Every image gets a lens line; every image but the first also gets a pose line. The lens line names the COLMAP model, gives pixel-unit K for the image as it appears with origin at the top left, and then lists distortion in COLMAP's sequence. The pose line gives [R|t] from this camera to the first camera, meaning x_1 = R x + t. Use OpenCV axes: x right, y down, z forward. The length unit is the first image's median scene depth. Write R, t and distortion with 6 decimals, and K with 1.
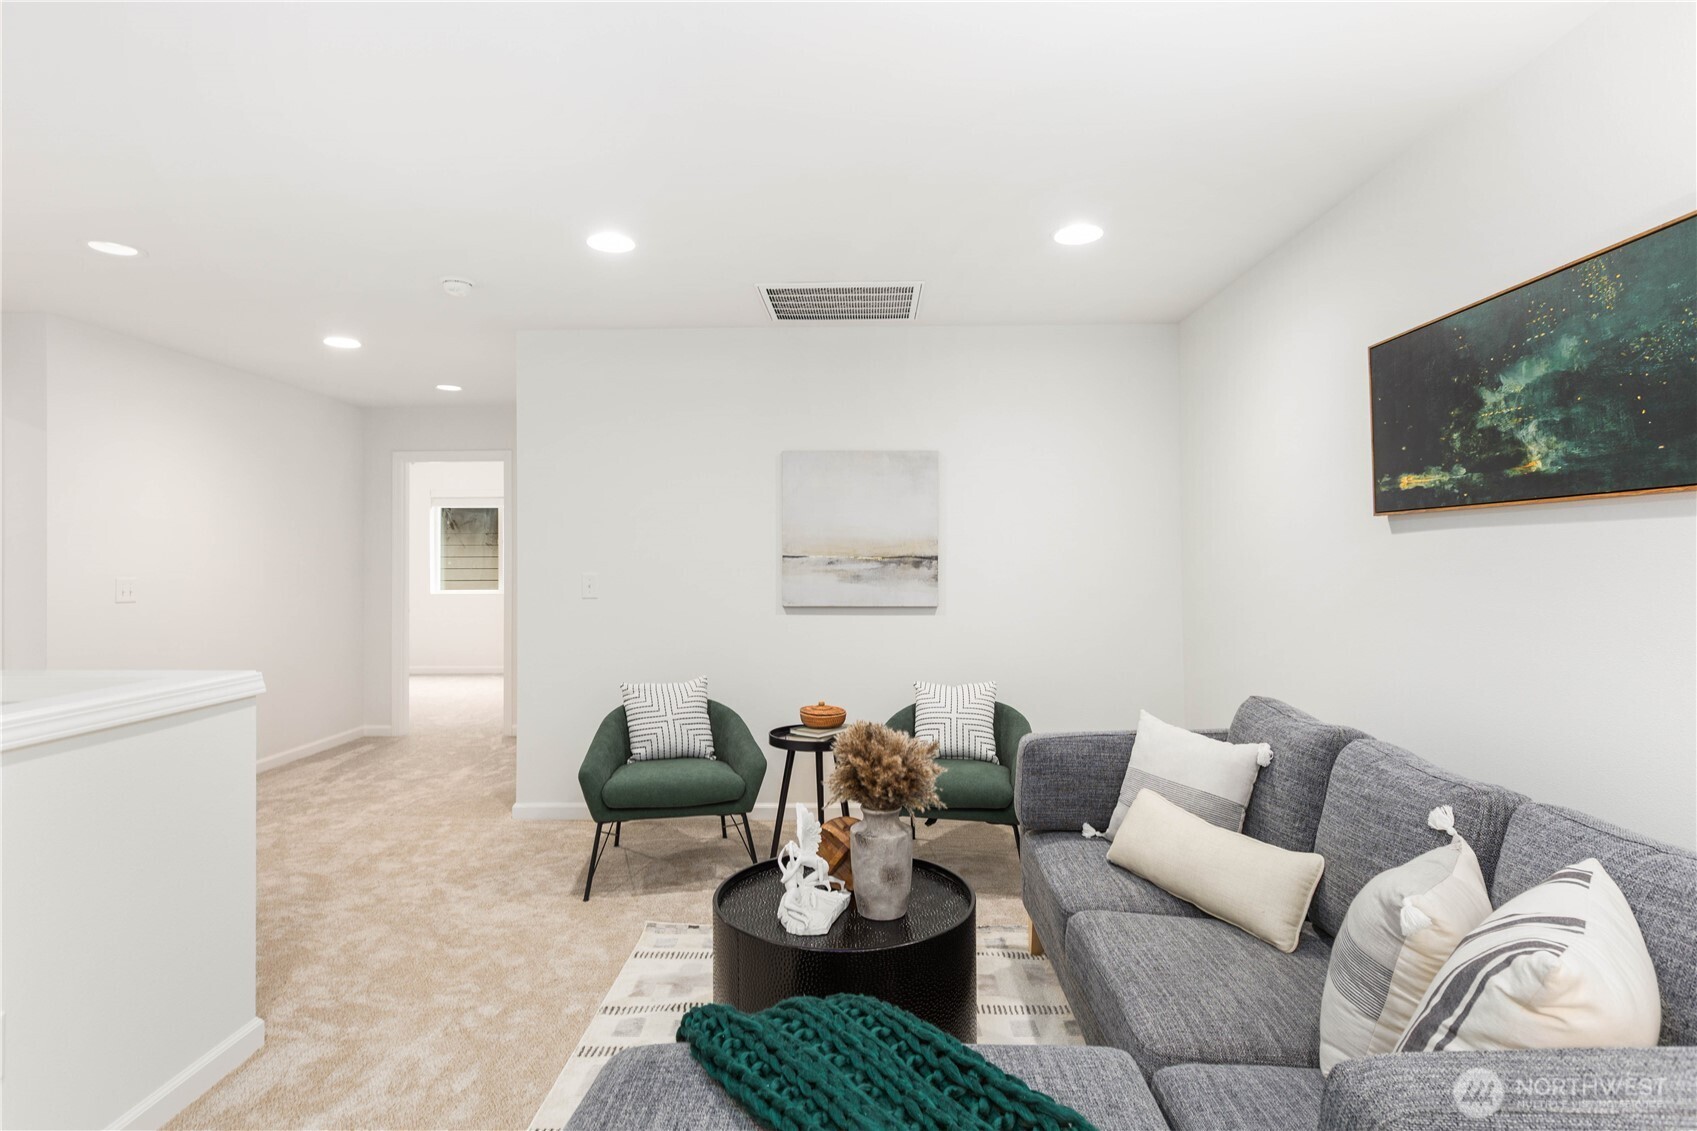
lens RADIAL K [[882.8, 0, 849.3], [0, 882.8, 557.5], [0, 0, 1]] dist [0.002809, -0.000279]
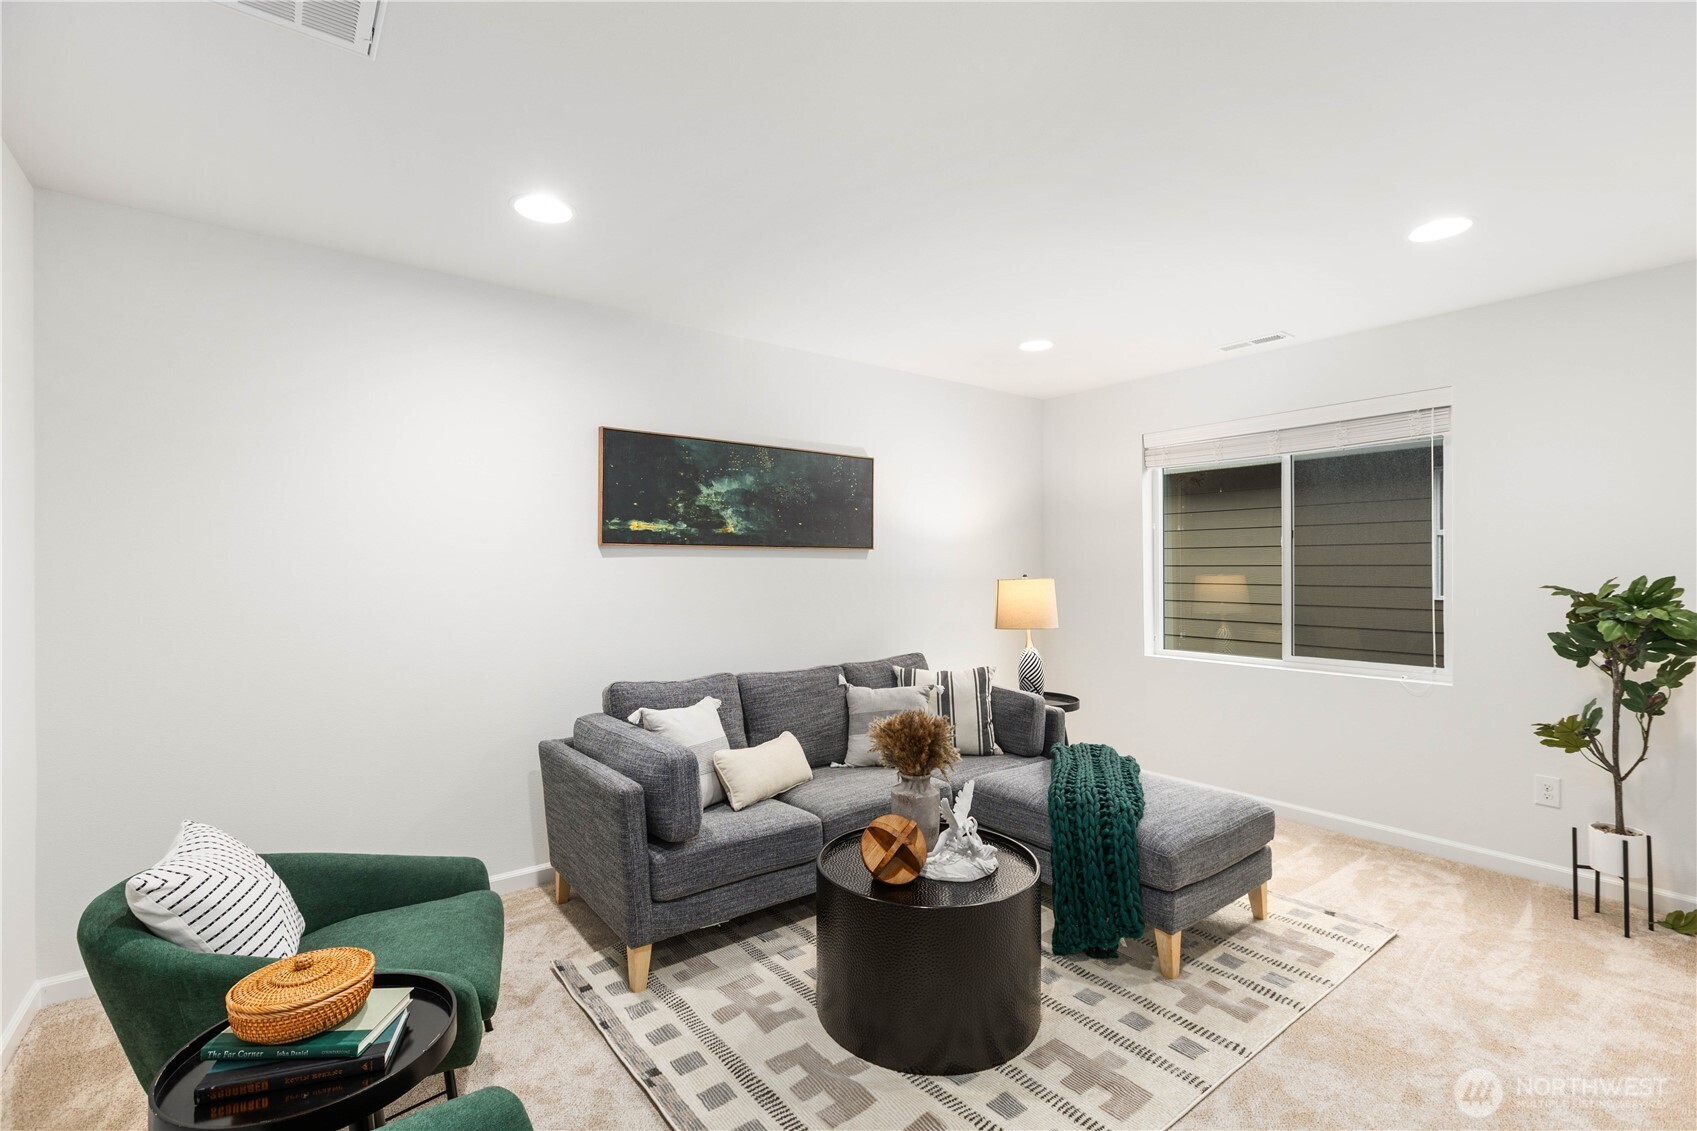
lens RADIAL K [[759.8, 0, 852.7], [0, 759.8, 570.1], [0, 0, 1]] dist [0.000607, -0.000047]
pose [[-0.618082, 0.004110, 0.786103, -0.778120], [0.002228, 0.999991, -0.003476, -0.000523], [-0.786111, -0.000397, -0.618086, 1.775066]]
